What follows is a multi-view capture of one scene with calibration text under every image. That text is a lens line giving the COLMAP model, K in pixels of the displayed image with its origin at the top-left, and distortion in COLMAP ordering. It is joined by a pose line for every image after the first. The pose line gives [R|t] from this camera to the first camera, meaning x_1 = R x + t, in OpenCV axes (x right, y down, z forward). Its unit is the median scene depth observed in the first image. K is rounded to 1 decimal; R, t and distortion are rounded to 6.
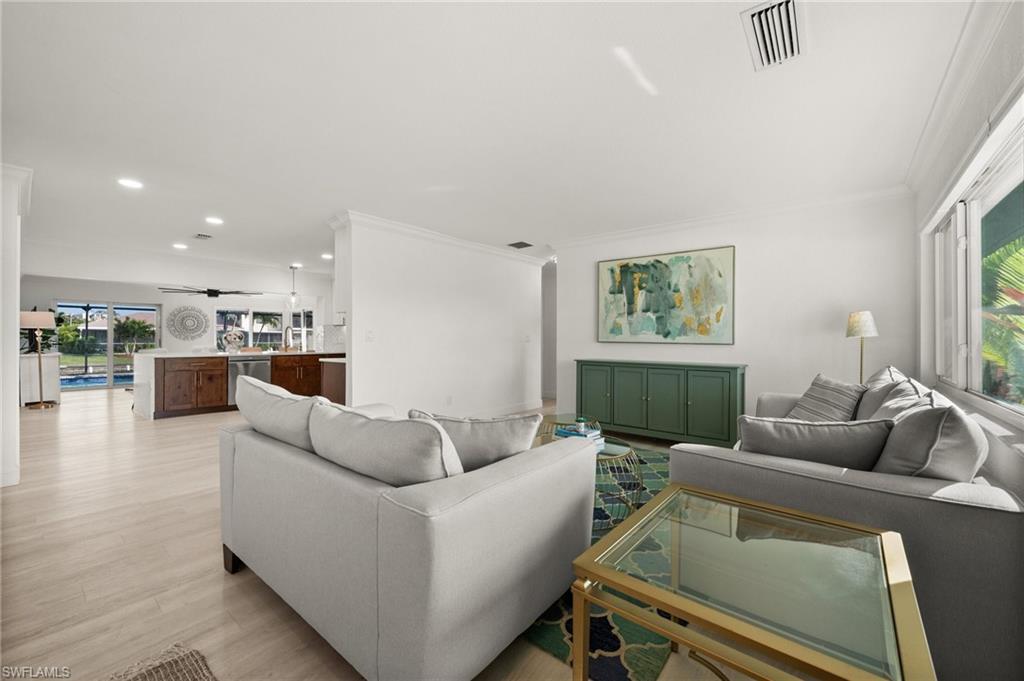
lens RADIAL K [[405.9, 0, 513.4], [0, 405.9, 340.2], [0, 0, 1]] dist [-0.000786, -0.000228]
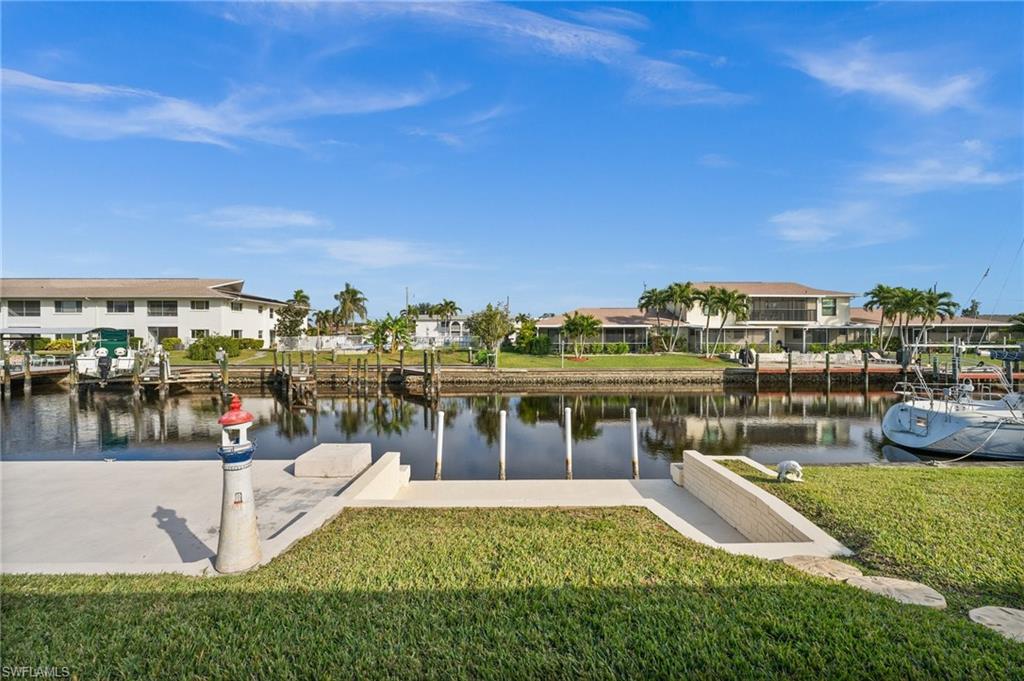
lens RADIAL K [[405.9, 0, 513.4], [0, 405.9, 340.2], [0, 0, 1]] dist [-0.000786, -0.000228]
pose [[0.646685, 0.000914, -0.762756, -3.089107], [0.003470, 0.999985, 0.004140, -0.020214], [0.762749, -0.005324, 0.646673, 2.798623]]
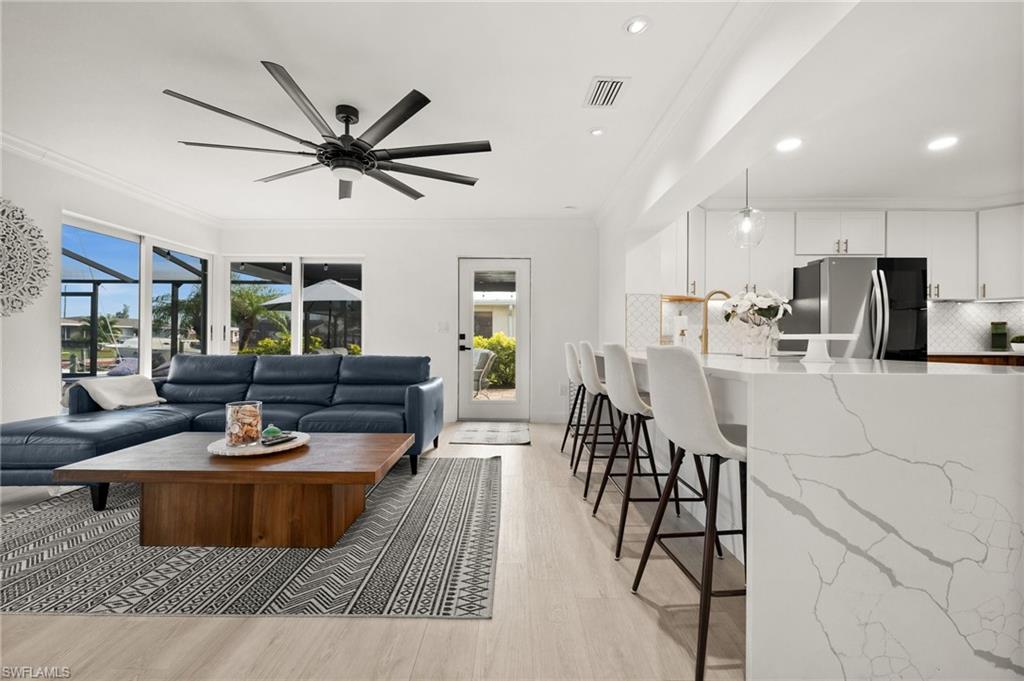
lens RADIAL K [[425.5, 0, 512.0], [0, 425.5, 340.5], [0, 0, 1]] dist [-0.001117, -0.000177]
pose [[0.778715, 0.001132, 0.627376, -1.500652], [-0.004287, 0.999985, 0.003516, 0.024325], [-0.627363, -0.005427, 0.778708, 1.222595]]
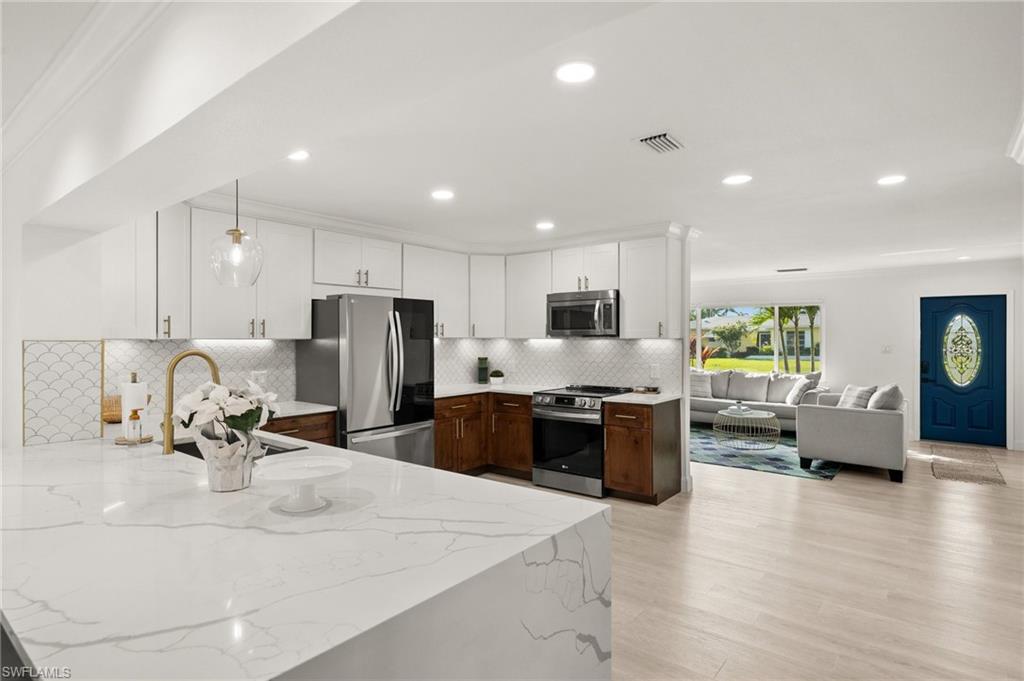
lens RADIAL K [[533.1, 0, 511.4], [0, 533.1, 337.3], [0, 0, 1]] dist [-0.002340, 0.001003]
pose [[-0.010013, -0.000039, 0.999950, -1.374558], [-0.000952, 1.000000, 0.000030, -0.065027], [-0.999949, -0.000952, -0.010013, 1.222680]]
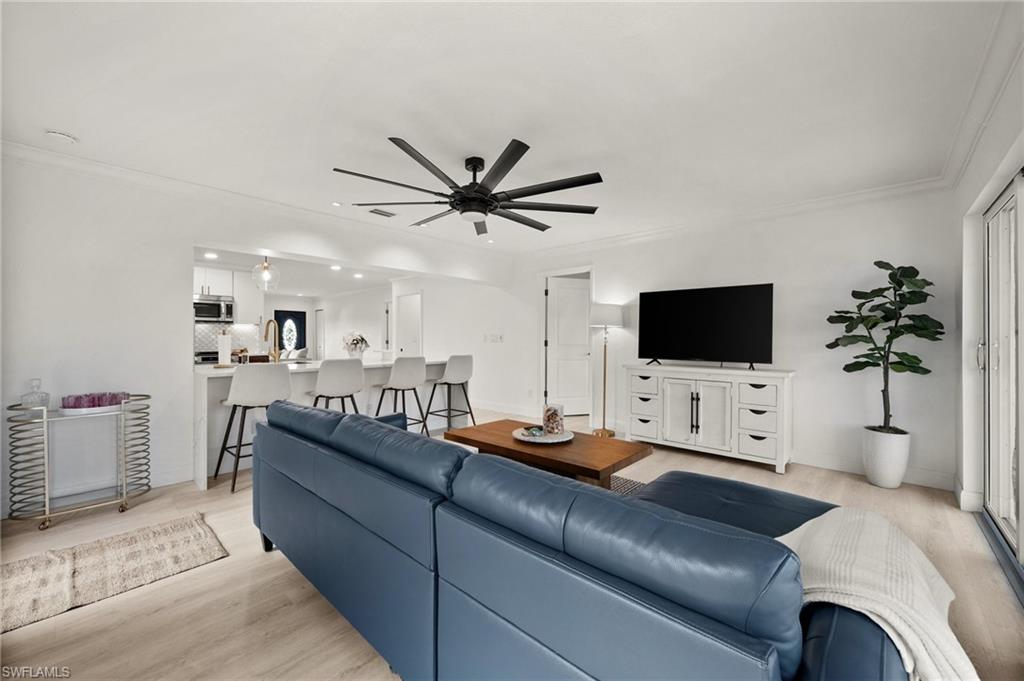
lens RADIAL K [[404.4, 0, 512.0], [0, 404.4, 340.5], [0, 0, 1]] dist [0.000618, -0.000134]
pose [[-0.998372, -0.002116, 0.056990, -1.419317], [-0.002063, 0.999997, 0.000988, -0.004335], [-0.056992, 0.000869, -0.998374, 2.380341]]
